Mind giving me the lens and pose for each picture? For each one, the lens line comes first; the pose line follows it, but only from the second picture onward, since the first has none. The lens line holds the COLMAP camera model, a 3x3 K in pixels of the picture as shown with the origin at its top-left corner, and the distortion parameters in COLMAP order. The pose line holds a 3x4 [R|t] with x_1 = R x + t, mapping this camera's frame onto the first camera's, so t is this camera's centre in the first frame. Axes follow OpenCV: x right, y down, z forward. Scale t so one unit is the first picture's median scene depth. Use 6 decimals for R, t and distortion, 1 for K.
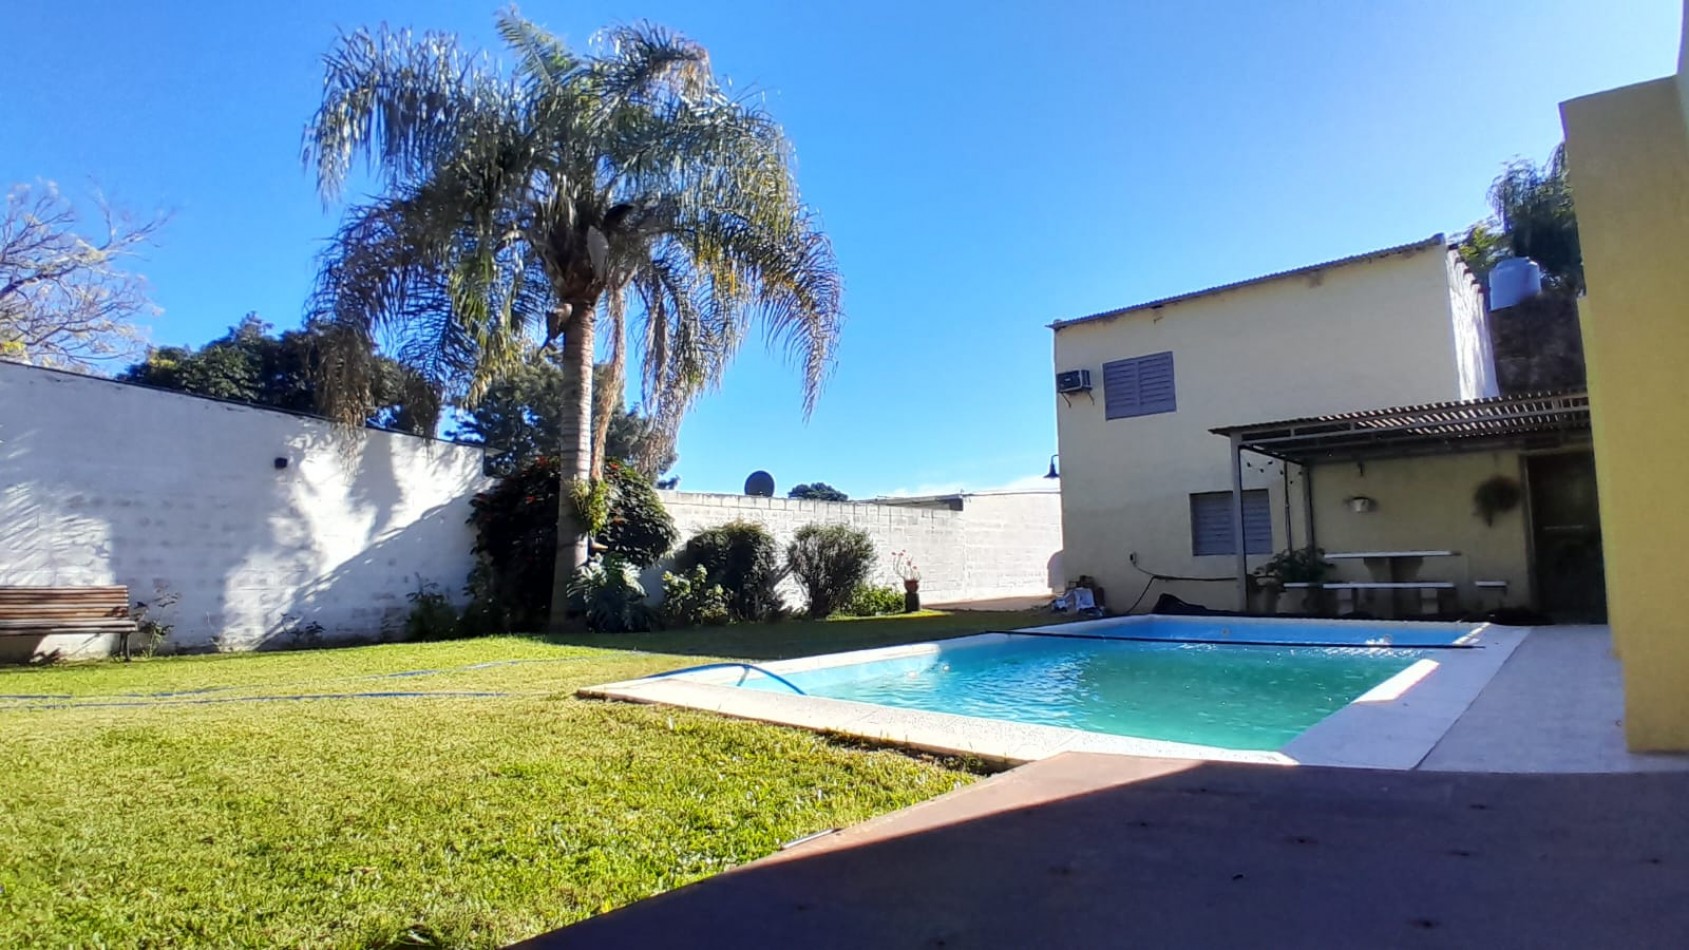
lens RADIAL K [[849.3, 0, 844.5], [0, 849.3, 475.0], [0, 0, 1]] dist [0.003184, -0.048054]
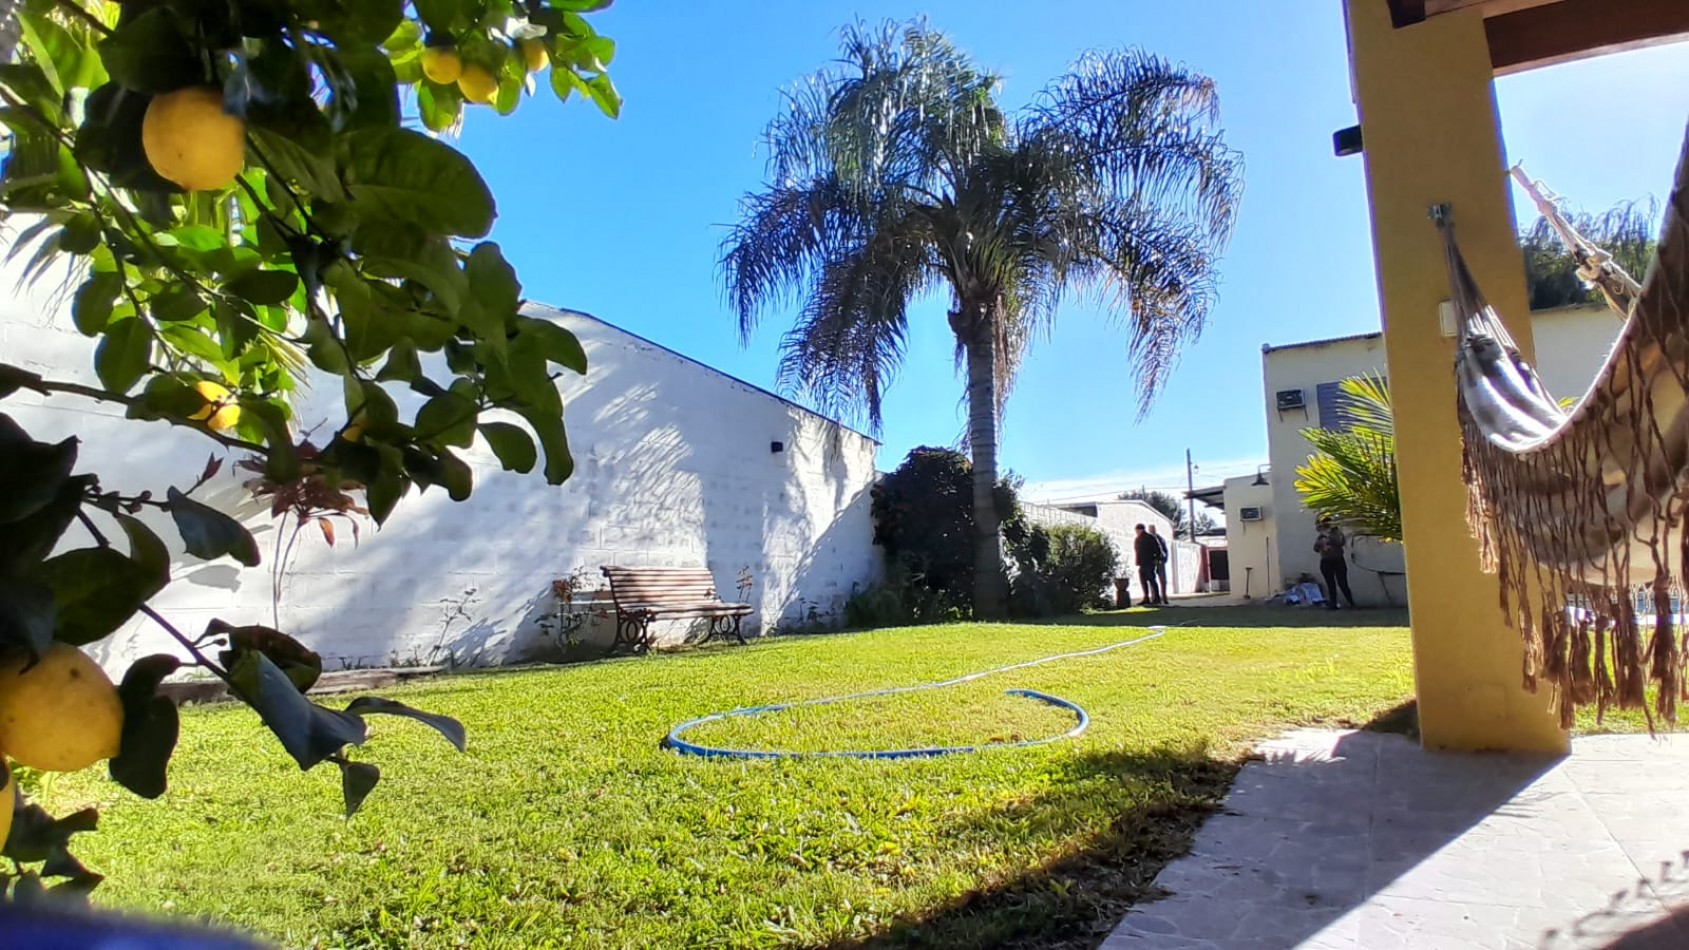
lens RADIAL K [[849.3, 0, 844.5], [0, 849.3, 475.0], [0, 0, 1]] dist [0.003184, -0.048054]
pose [[0.984100, 0.027201, 0.175518, -0.680531], [-0.024565, 0.999551, -0.017172, 0.030396], [-0.175907, 0.012588, 0.984326, 0.002717]]
